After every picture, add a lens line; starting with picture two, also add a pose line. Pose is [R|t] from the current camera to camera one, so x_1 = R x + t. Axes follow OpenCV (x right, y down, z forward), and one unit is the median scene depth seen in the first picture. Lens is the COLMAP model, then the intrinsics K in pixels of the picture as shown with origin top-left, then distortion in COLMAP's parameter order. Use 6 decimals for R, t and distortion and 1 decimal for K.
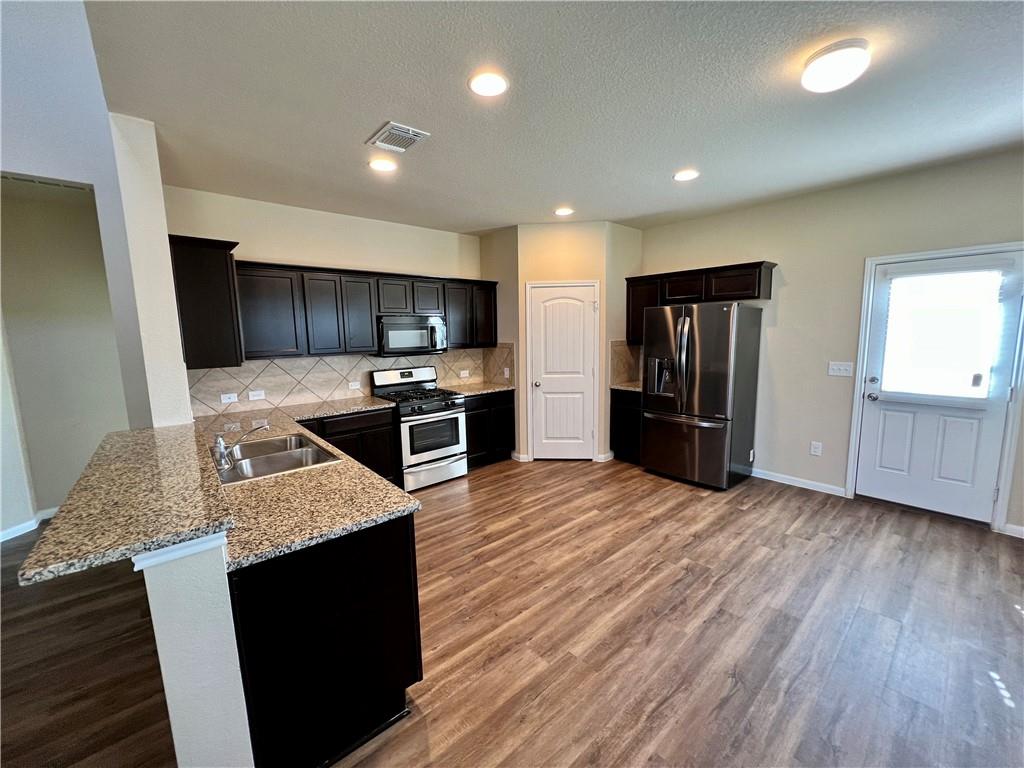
lens RADIAL K [[407.1, 0, 512.0], [0, 407.1, 384.0], [0, 0, 1]] dist [-0.001202, 0.000301]
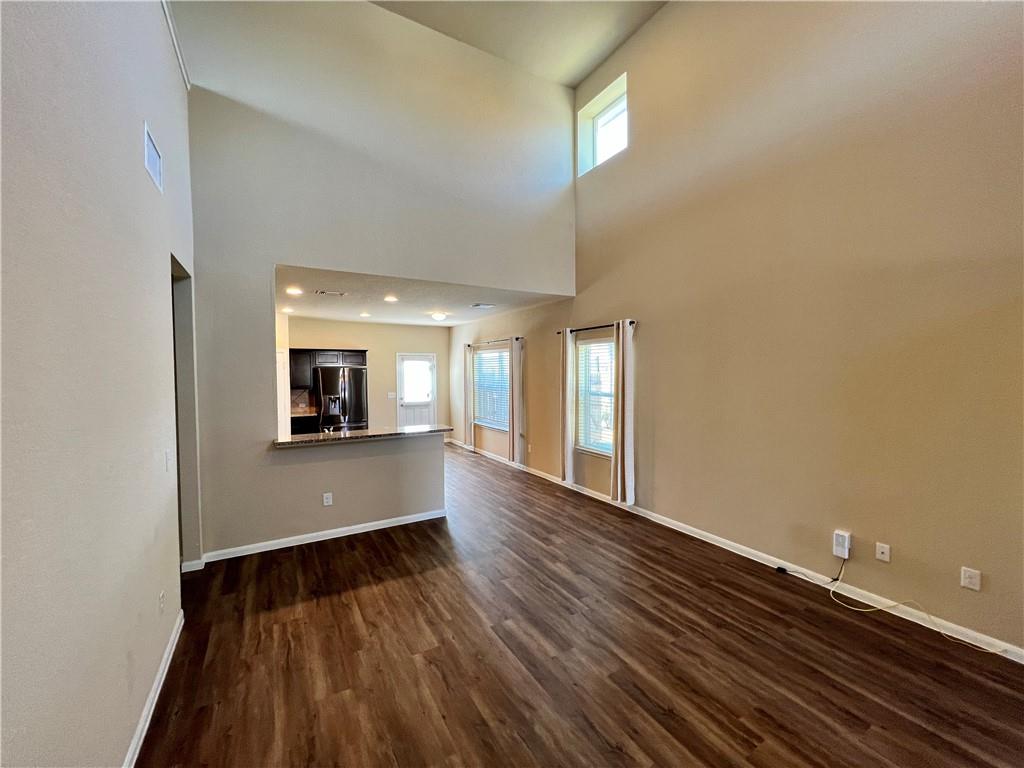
lens RADIAL K [[407.1, 0, 512.0], [0, 407.1, 384.0], [0, 0, 1]] dist [-0.001202, 0.000301]
pose [[0.188041, -0.014034, 0.982061, -1.356970], [0.131973, 0.991191, -0.011105, 0.016611], [-0.973254, 0.131694, 0.188237, -0.167347]]
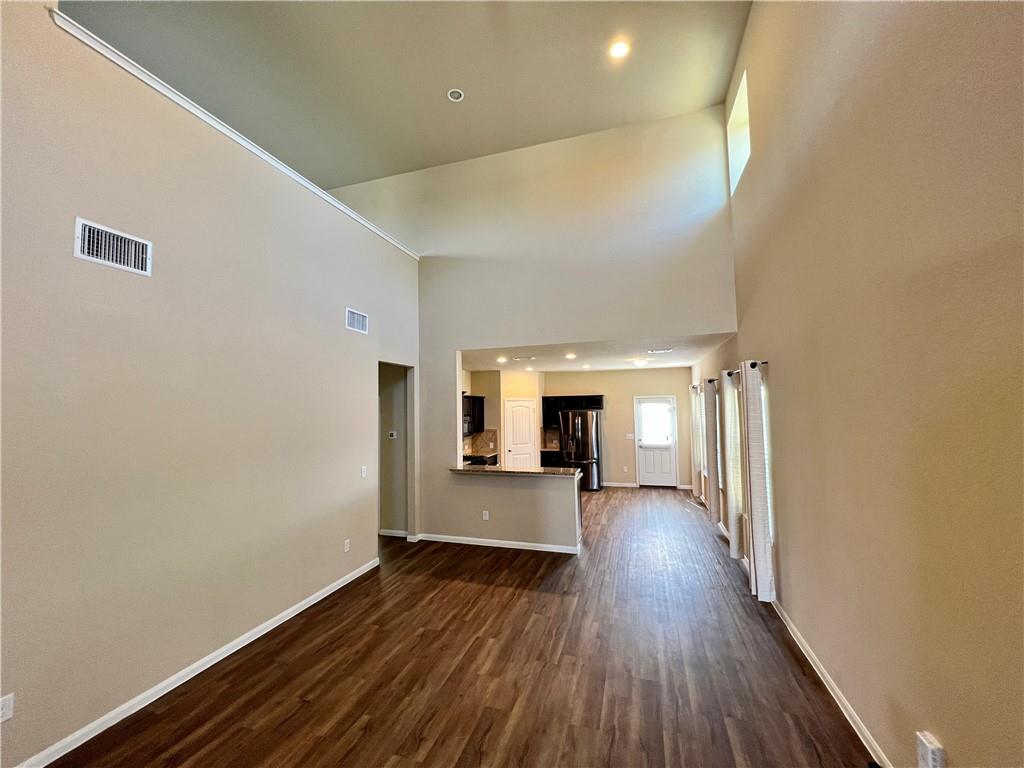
lens RADIAL K [[407.1, 0, 512.0], [0, 407.1, 384.0], [0, 0, 1]] dist [-0.001202, 0.000301]
pose [[0.855322, 0.035307, 0.516892, -1.100270], [0.069100, 0.980988, -0.181351, 0.049160], [-0.513467, 0.190831, 0.836621, -0.788060]]
